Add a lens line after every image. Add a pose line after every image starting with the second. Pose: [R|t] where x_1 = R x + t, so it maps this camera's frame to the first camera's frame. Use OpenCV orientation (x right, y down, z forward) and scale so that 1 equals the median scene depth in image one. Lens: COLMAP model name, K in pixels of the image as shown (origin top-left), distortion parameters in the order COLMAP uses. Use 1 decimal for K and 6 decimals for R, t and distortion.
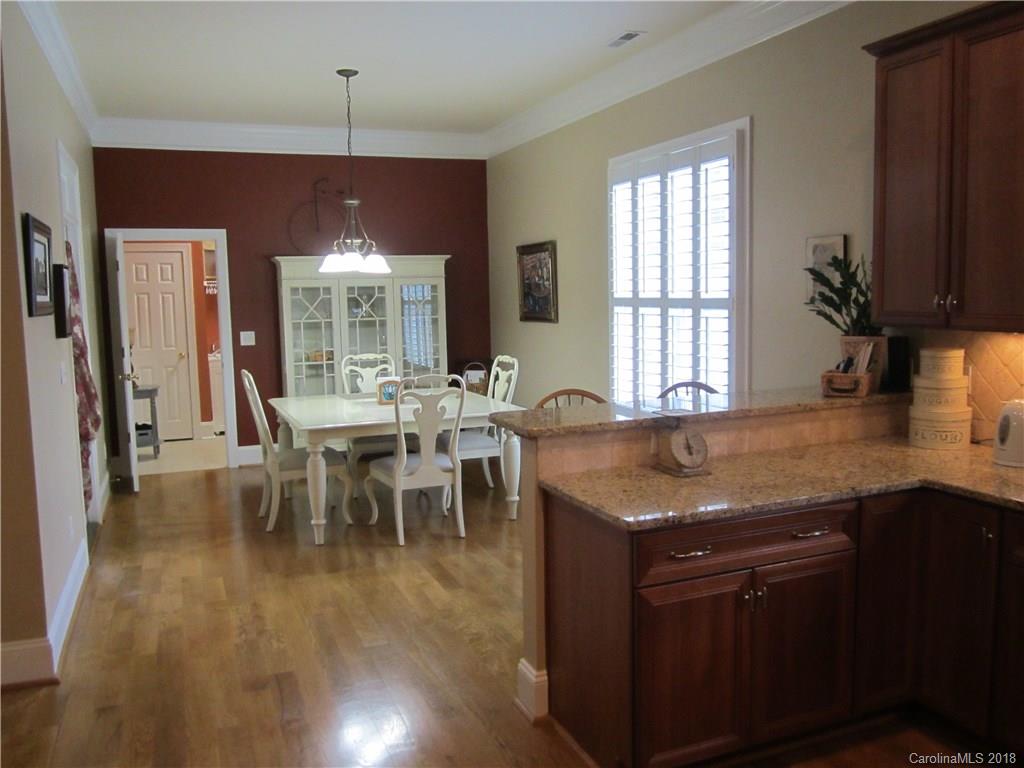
lens RADIAL K [[851.0, 0, 511.1], [0, 851.0, 386.0], [0, 0, 1]] dist [-0.031737, -0.006569]
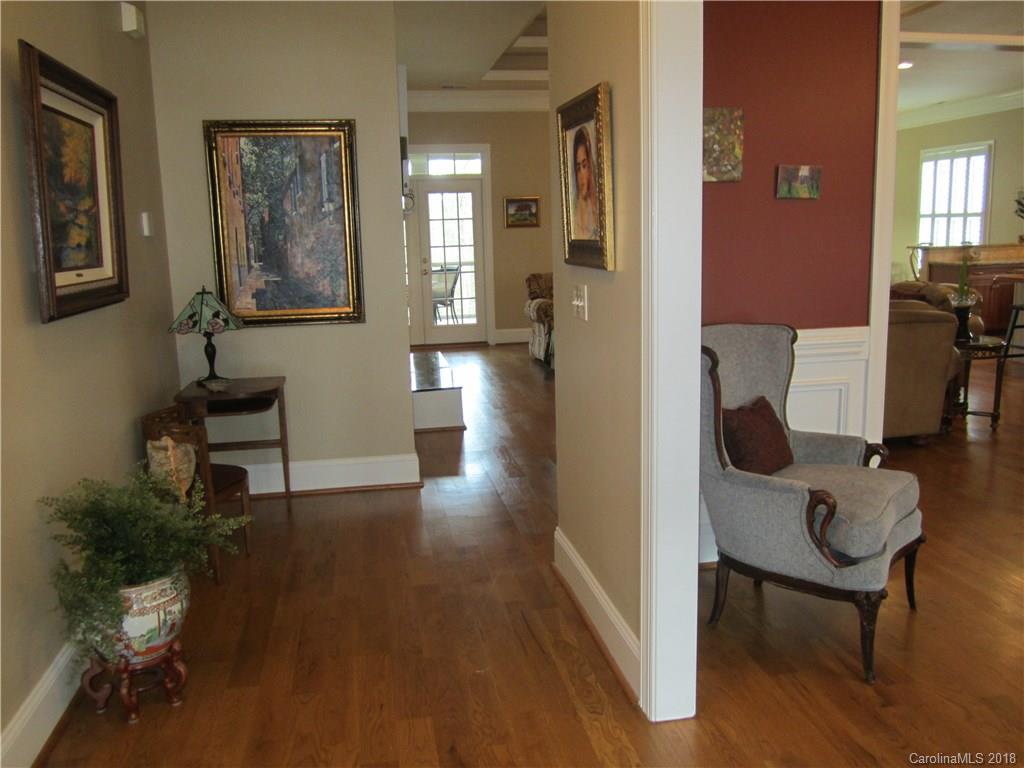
lens RADIAL K [[851.0, 0, 509.1], [0, 851.0, 380.1], [0, 0, 1]] dist [-0.031737, -0.006569]
pose [[0.977630, 0.026221, -0.208691, -0.464937], [-0.011718, 0.997448, 0.070434, 0.187814], [0.210006, -0.066413, 0.975442, -1.407344]]
